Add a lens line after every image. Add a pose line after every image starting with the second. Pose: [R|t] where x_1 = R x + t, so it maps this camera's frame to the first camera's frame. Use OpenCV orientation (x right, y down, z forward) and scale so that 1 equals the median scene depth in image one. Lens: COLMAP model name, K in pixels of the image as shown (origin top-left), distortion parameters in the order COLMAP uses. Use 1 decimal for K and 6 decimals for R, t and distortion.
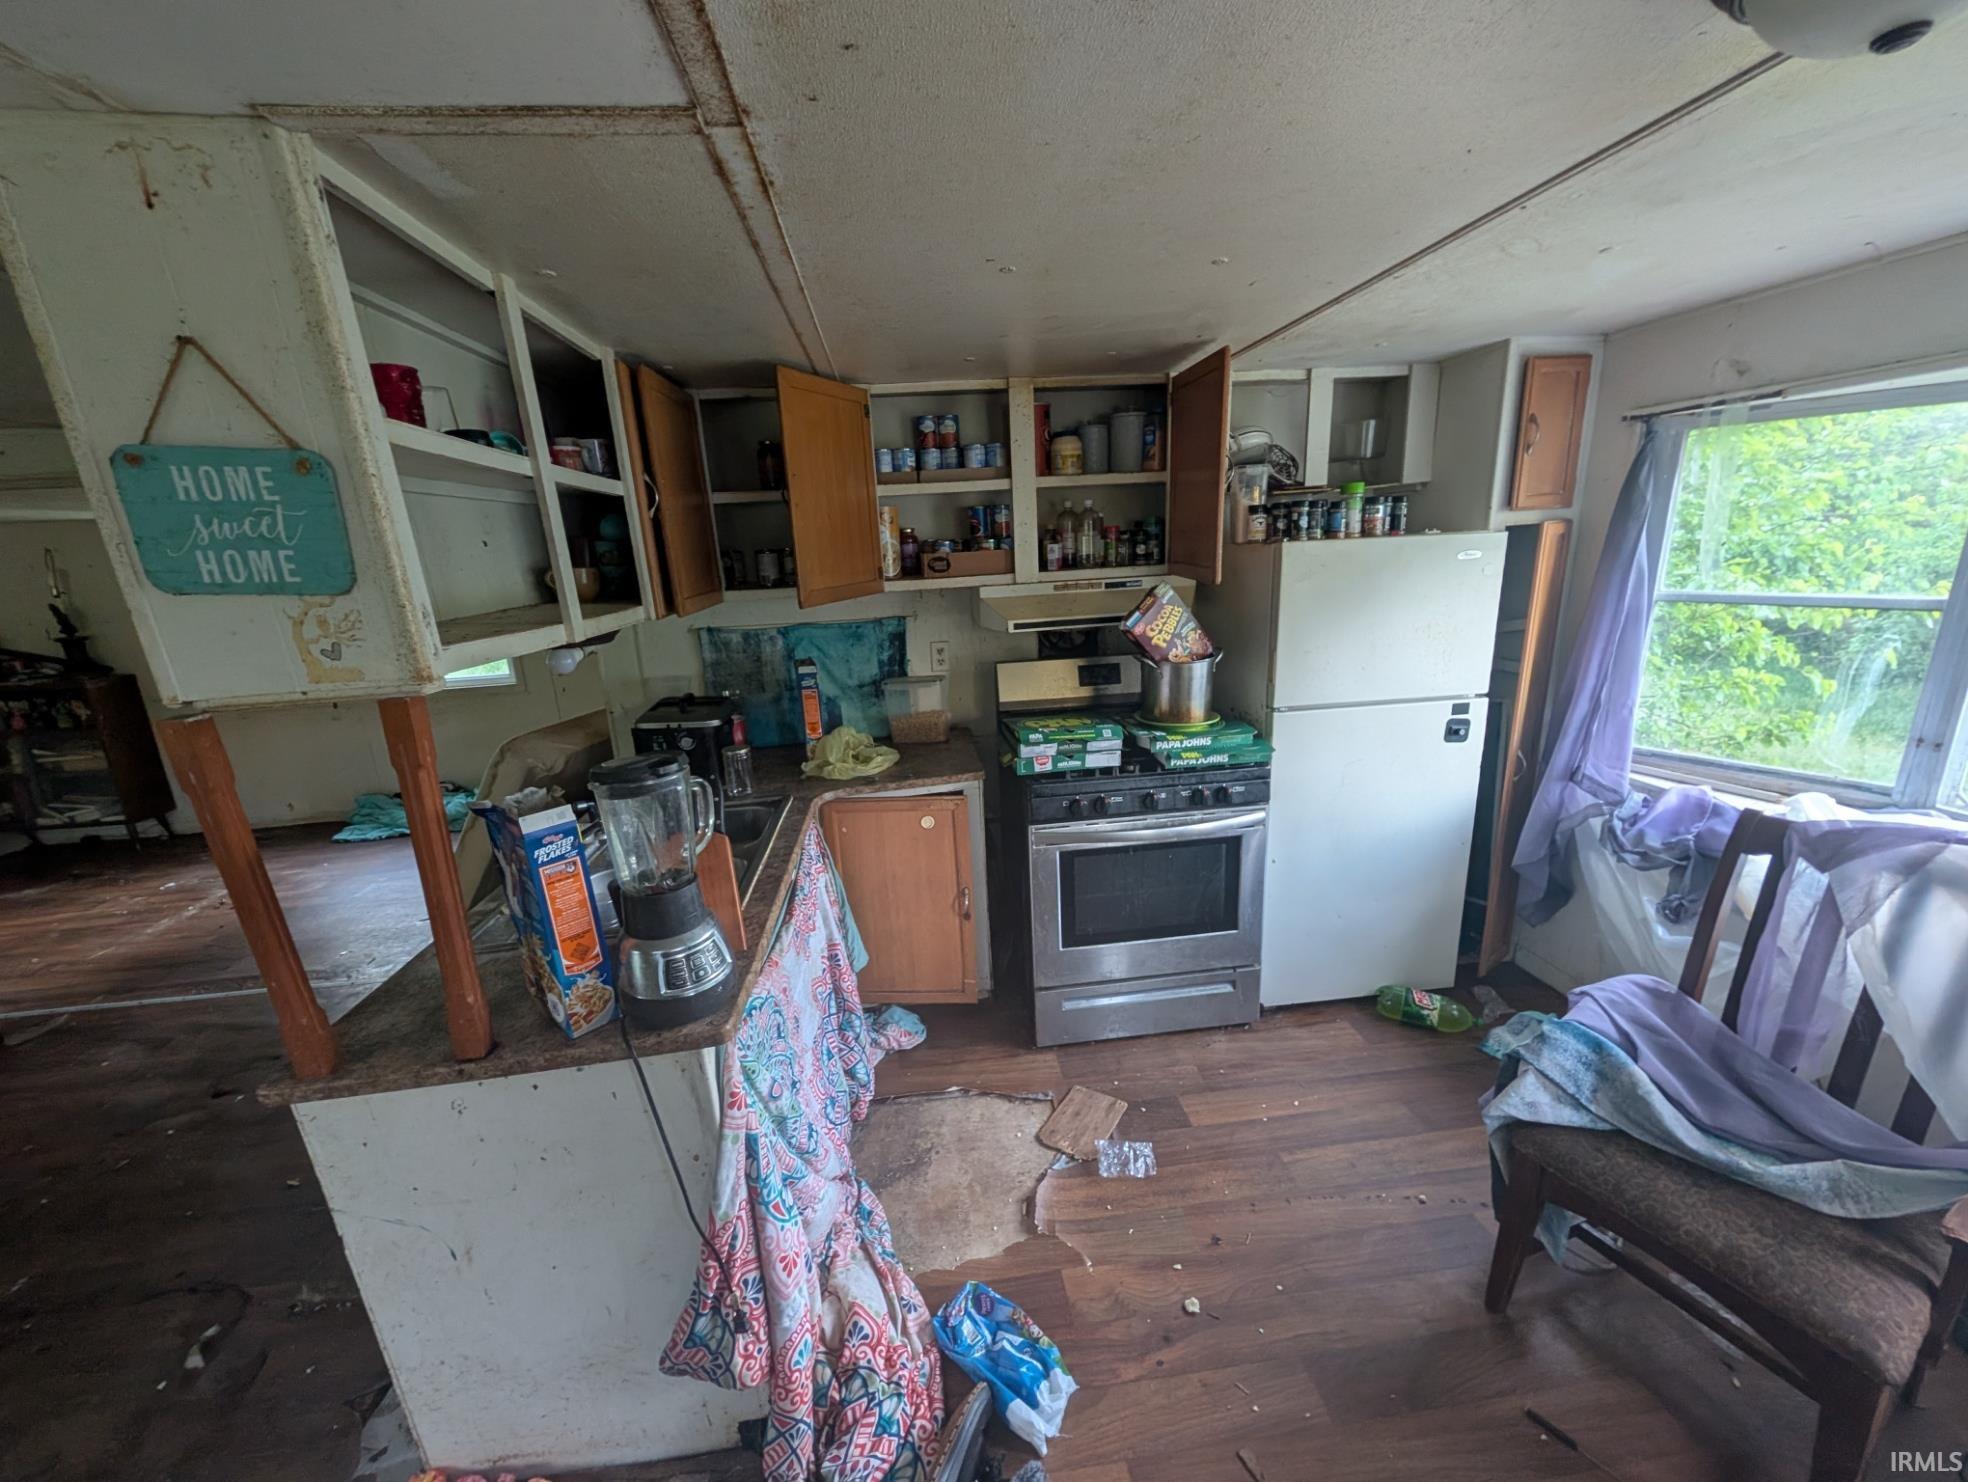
lens RADIAL K [[755.6, 0, 985.1], [0, 755.6, 753.1], [0, 0, 1]] dist [-0.000473, -0.000033]
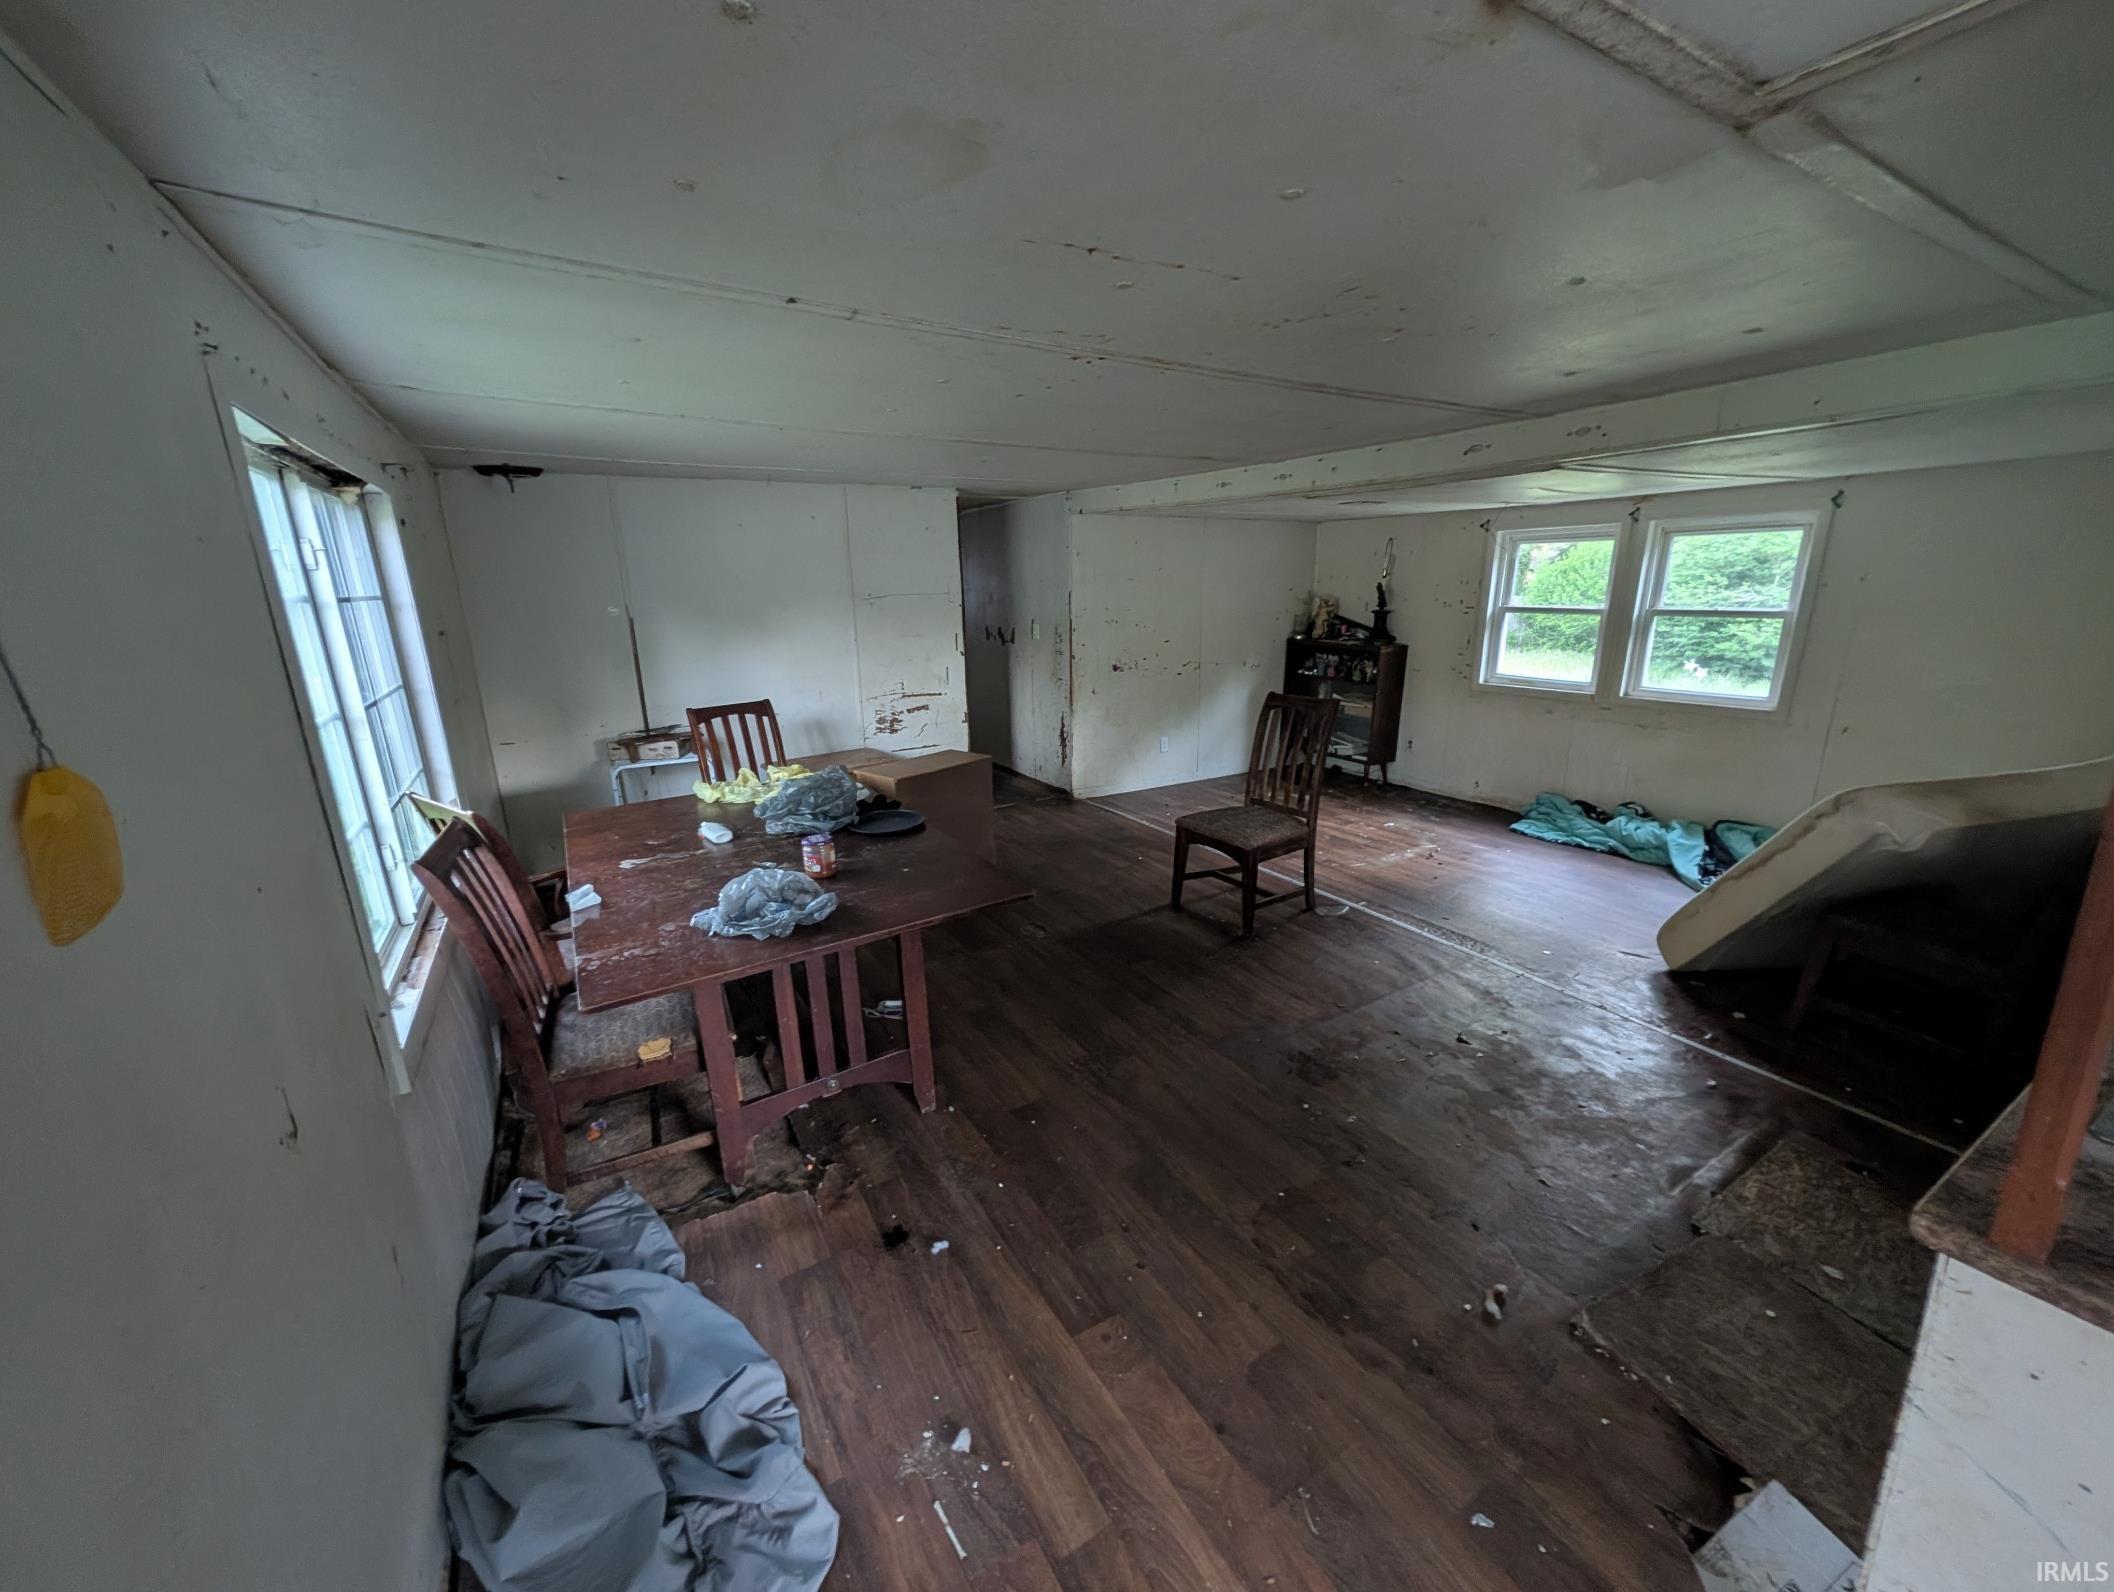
lens RADIAL K [[811.6, 0, 1056.0], [0, 811.6, 803.5], [0, 0, 1]] dist [-0.000473, -0.000033]
pose [[0.411761, 0.280931, -0.866909, -0.180022], [-0.247651, 0.949991, 0.190227, 0.027777], [0.876996, 0.136362, 0.460742, -0.046956]]
